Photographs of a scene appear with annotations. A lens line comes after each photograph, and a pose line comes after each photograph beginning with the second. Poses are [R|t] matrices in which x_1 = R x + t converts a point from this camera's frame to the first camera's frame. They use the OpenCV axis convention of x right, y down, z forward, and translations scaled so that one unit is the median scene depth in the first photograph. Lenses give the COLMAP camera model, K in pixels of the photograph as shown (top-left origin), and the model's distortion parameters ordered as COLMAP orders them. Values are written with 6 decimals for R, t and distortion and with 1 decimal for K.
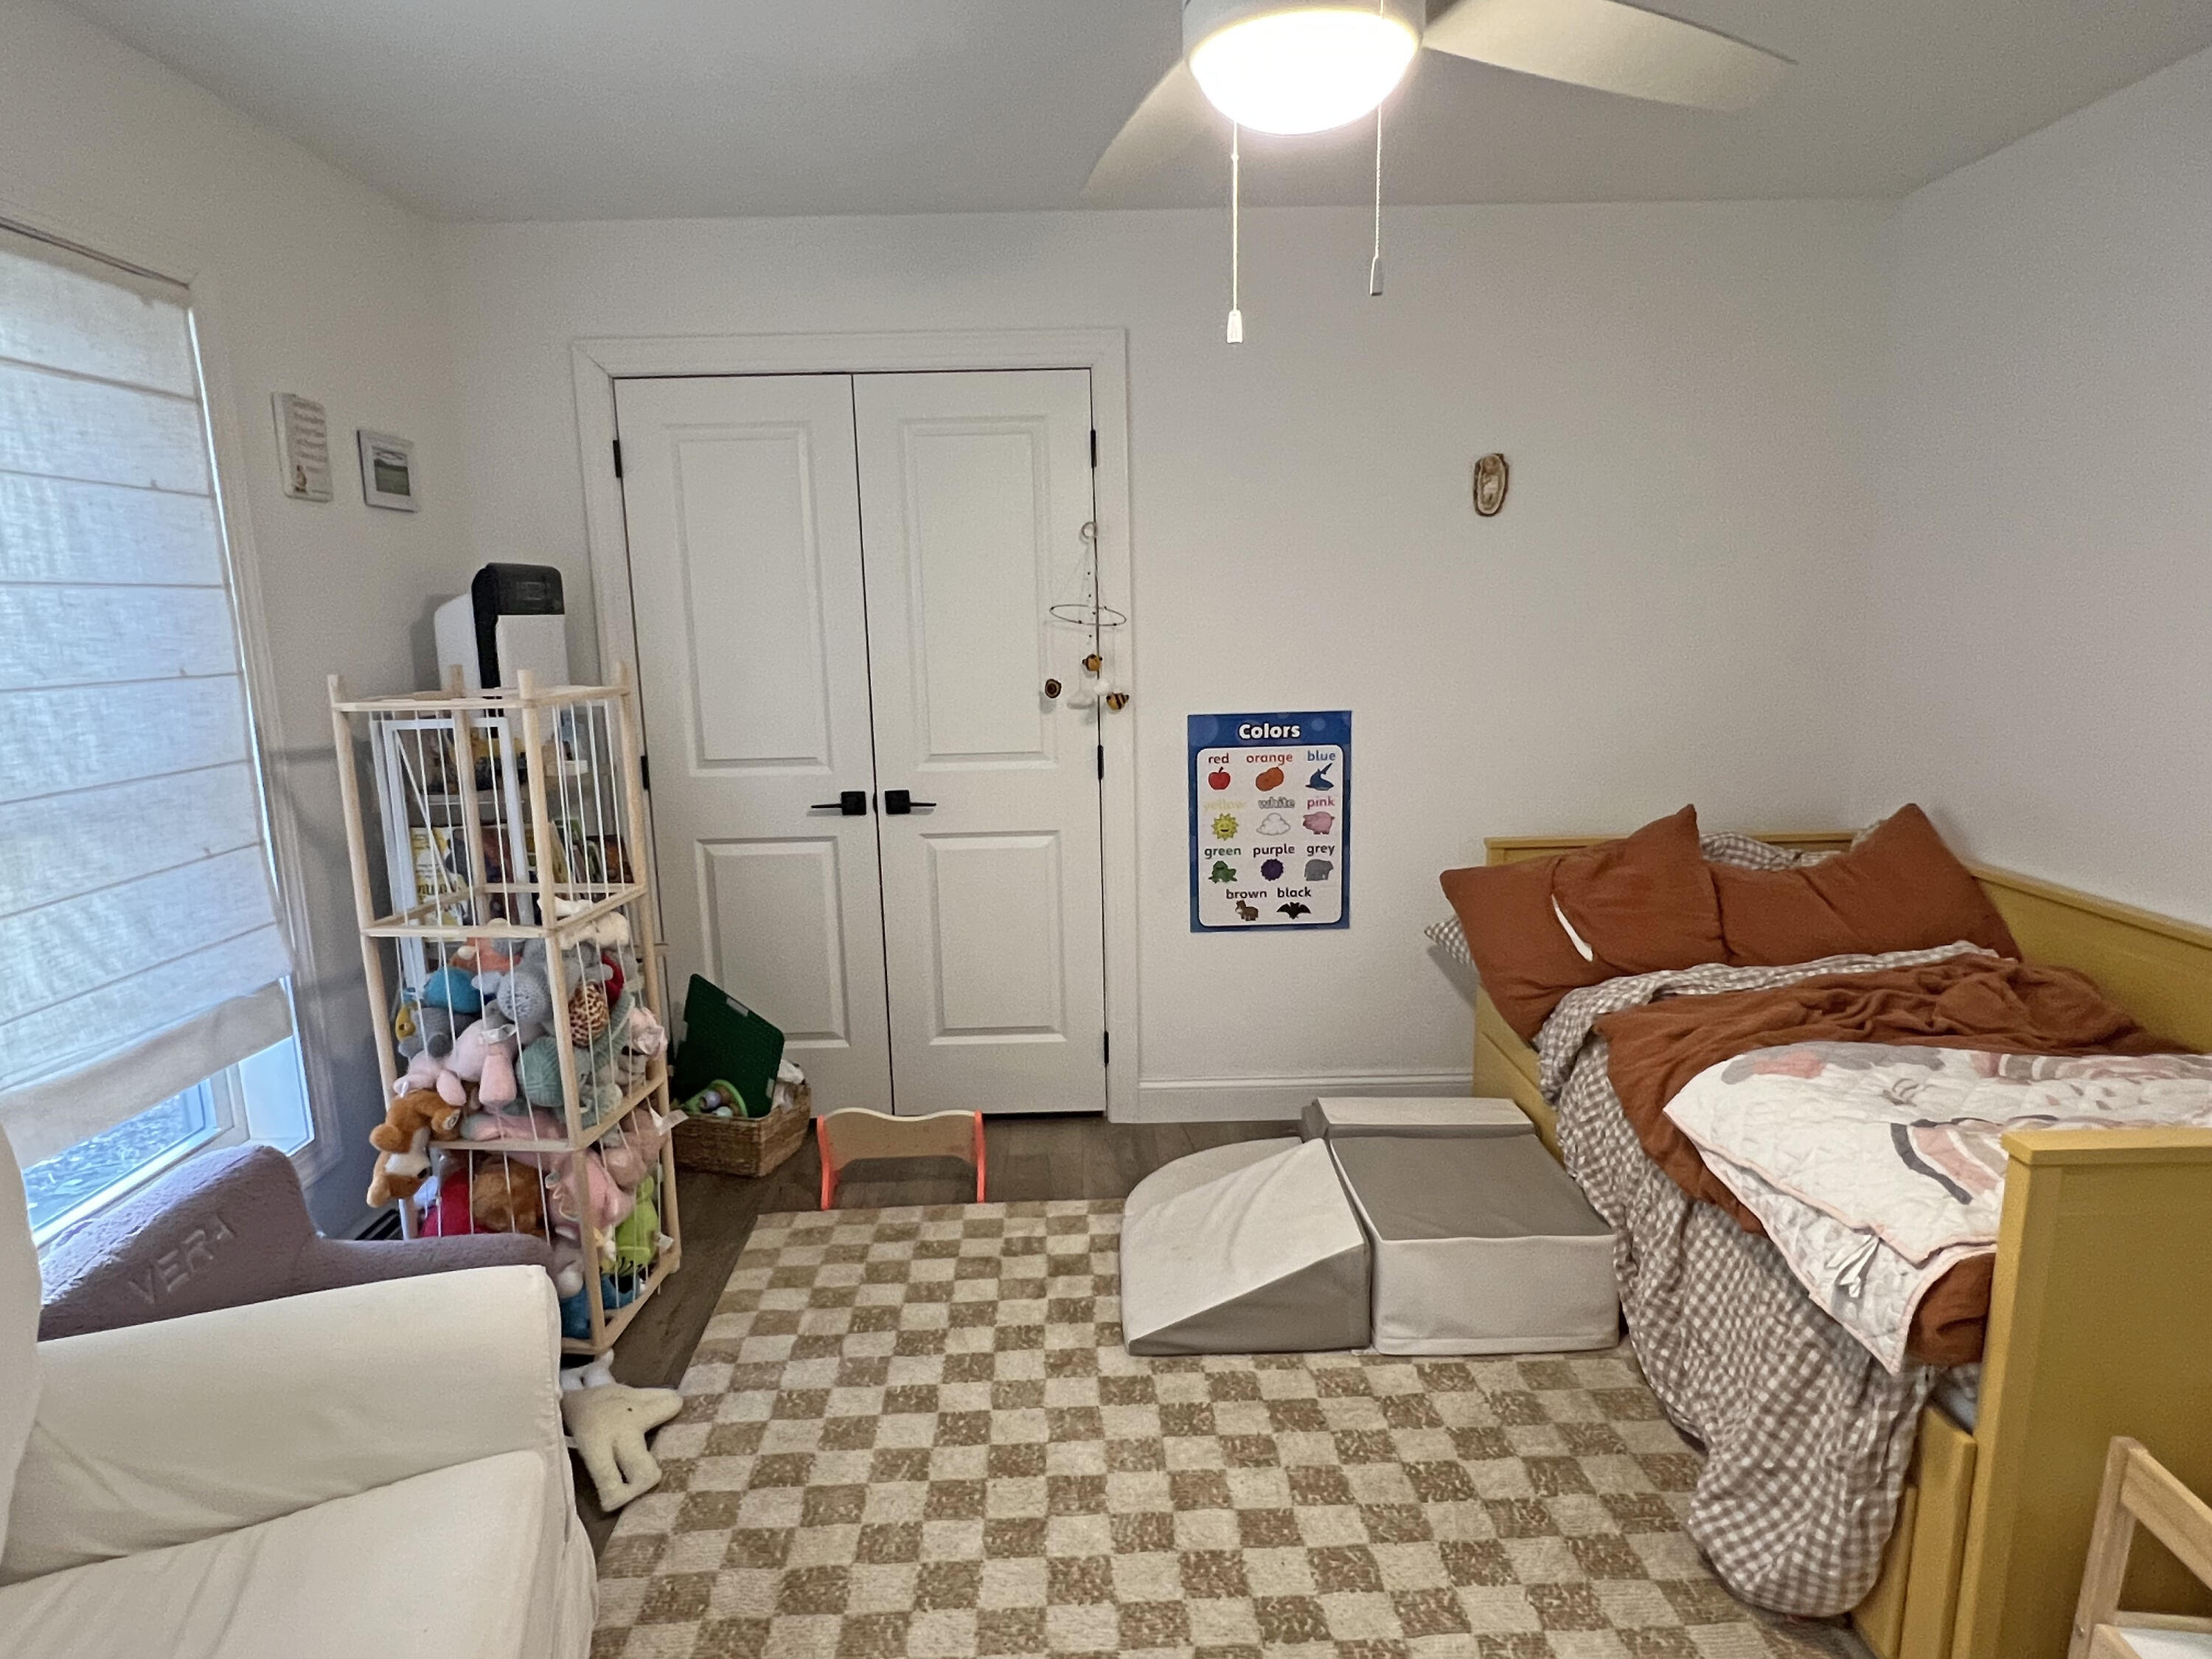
lens RADIAL K [[1200.2, 0, 1105.0], [0, 1200.2, 832.9], [0, 0, 1]] dist [0.004400, 0.000813]
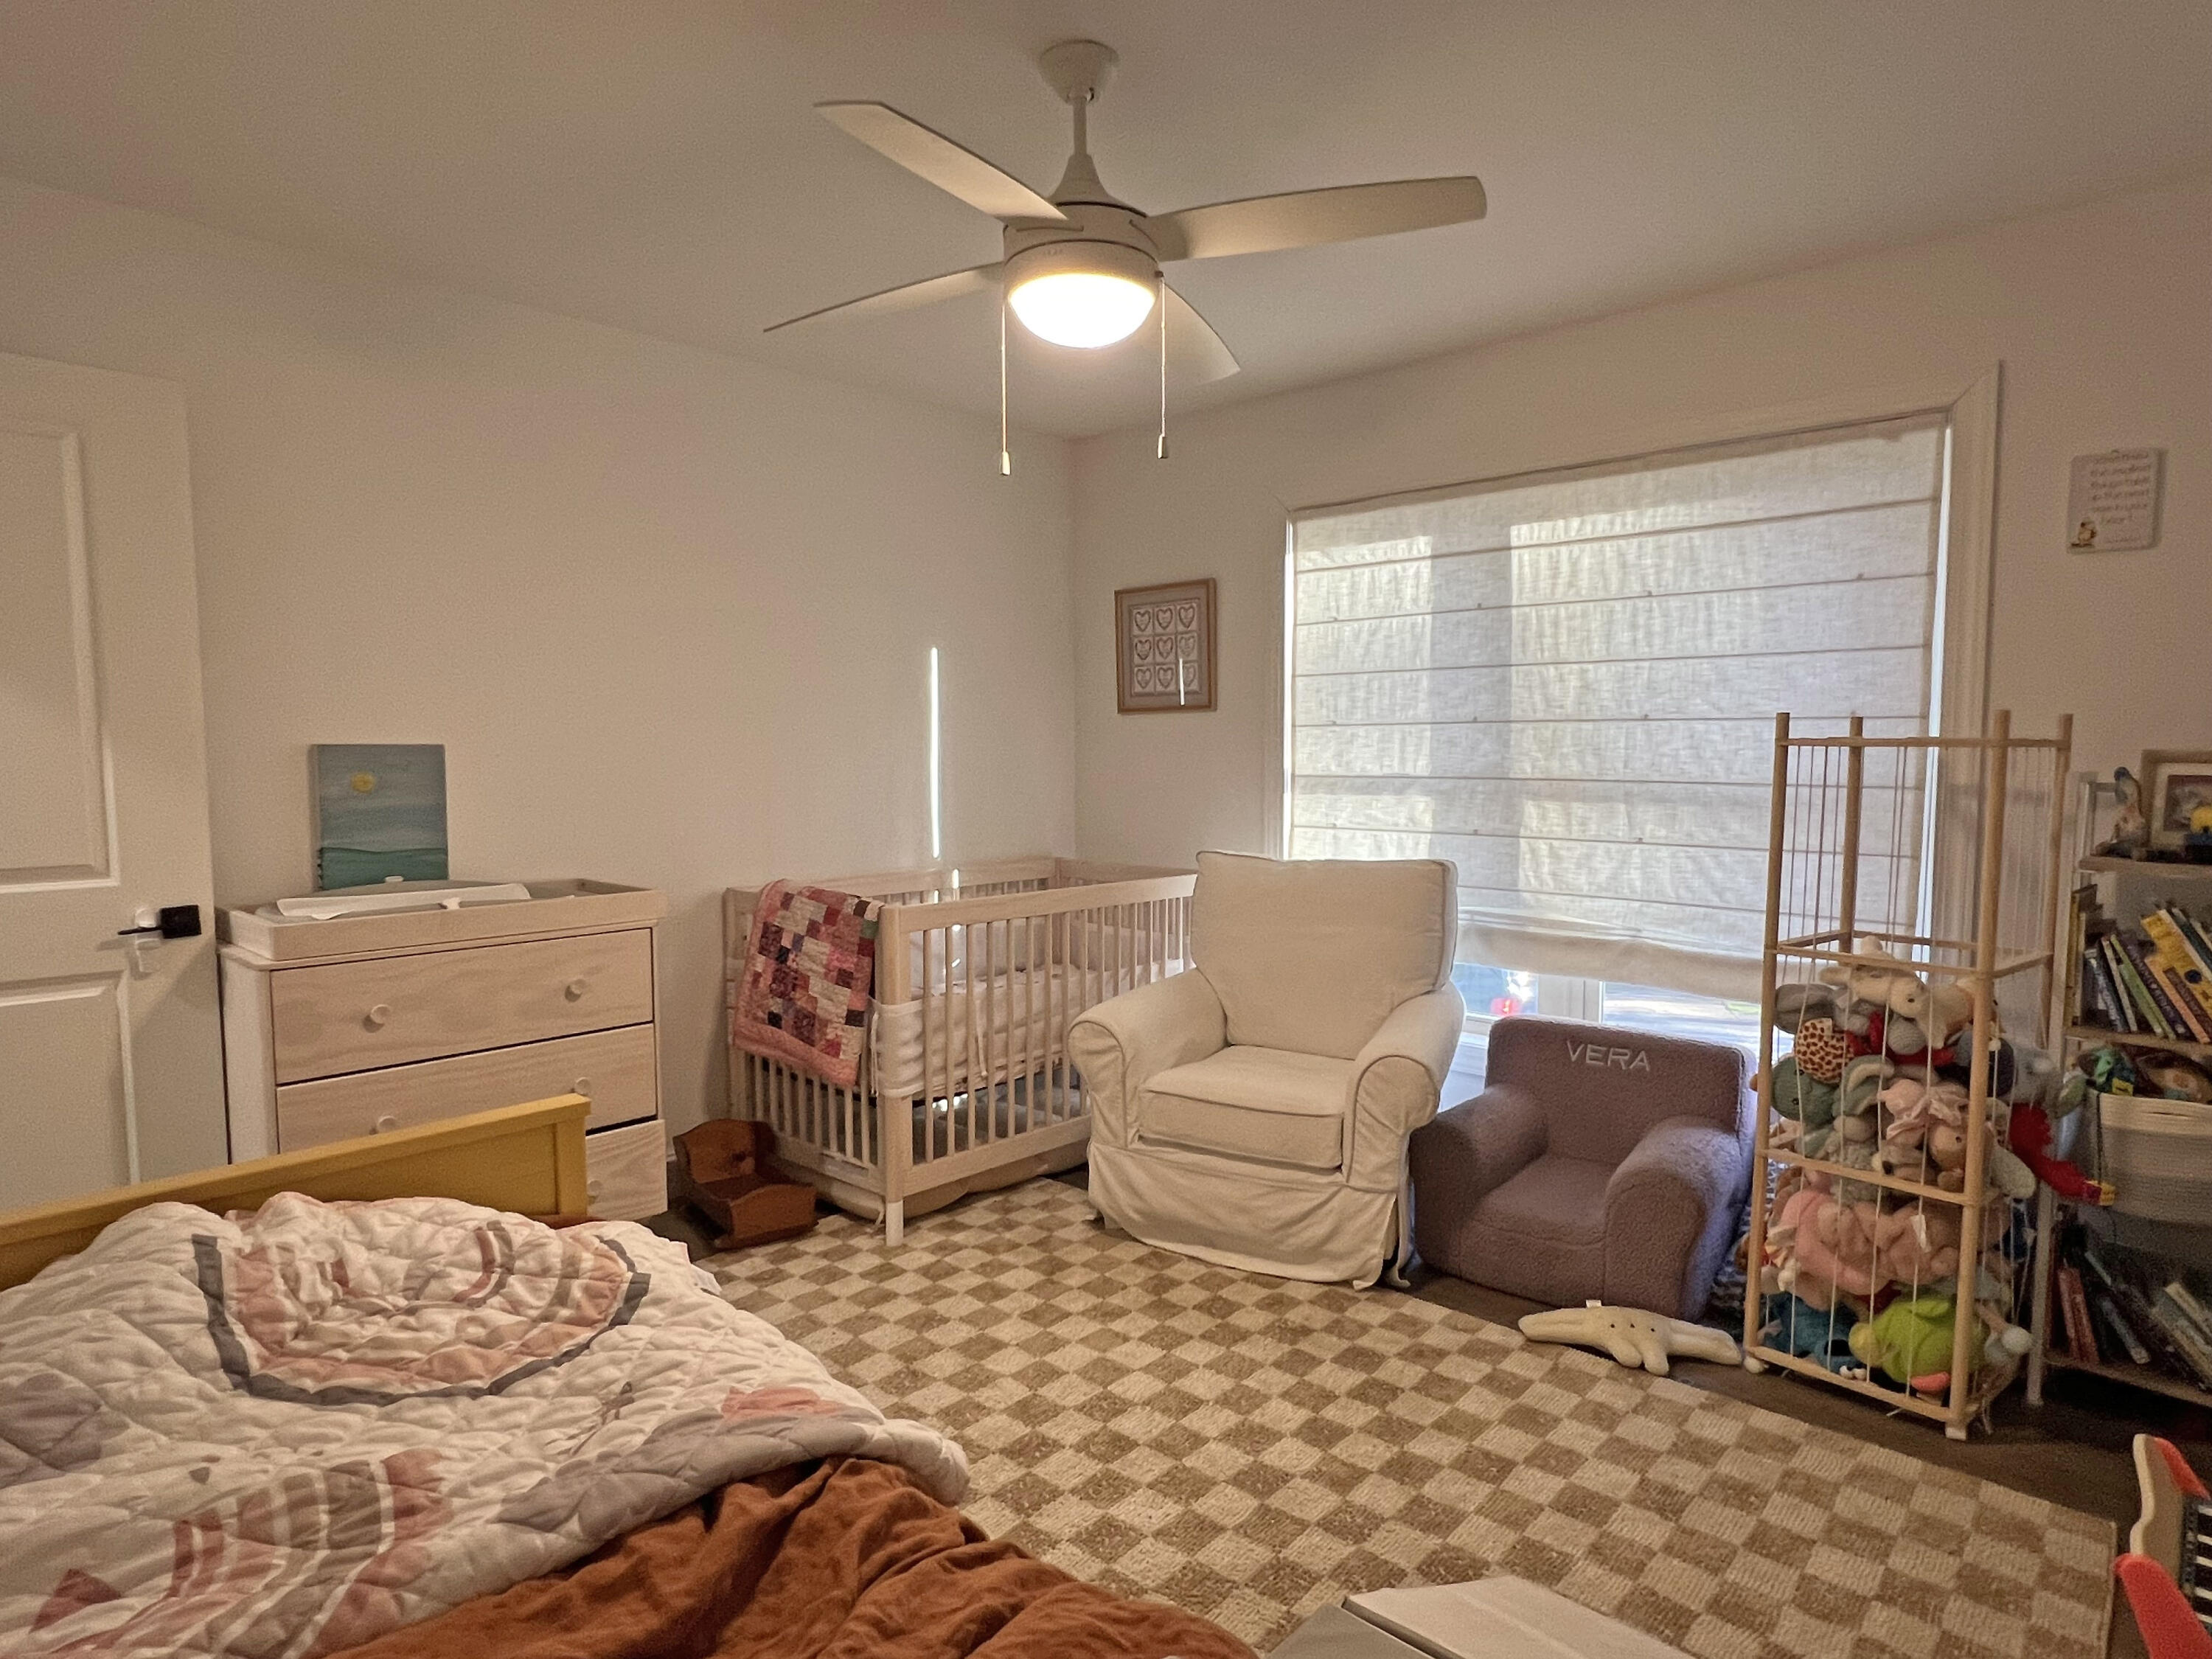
lens RADIAL K [[1200.2, 0, 1105.0], [0, 1200.2, 832.2], [0, 0, 1]] dist [0.004400, 0.000813]
pose [[-0.671195, 0.069282, -0.738036, 0.809514], [-0.128242, 0.969758, 0.207663, -0.182053], [0.730104, 0.234030, -0.642011, 1.321336]]
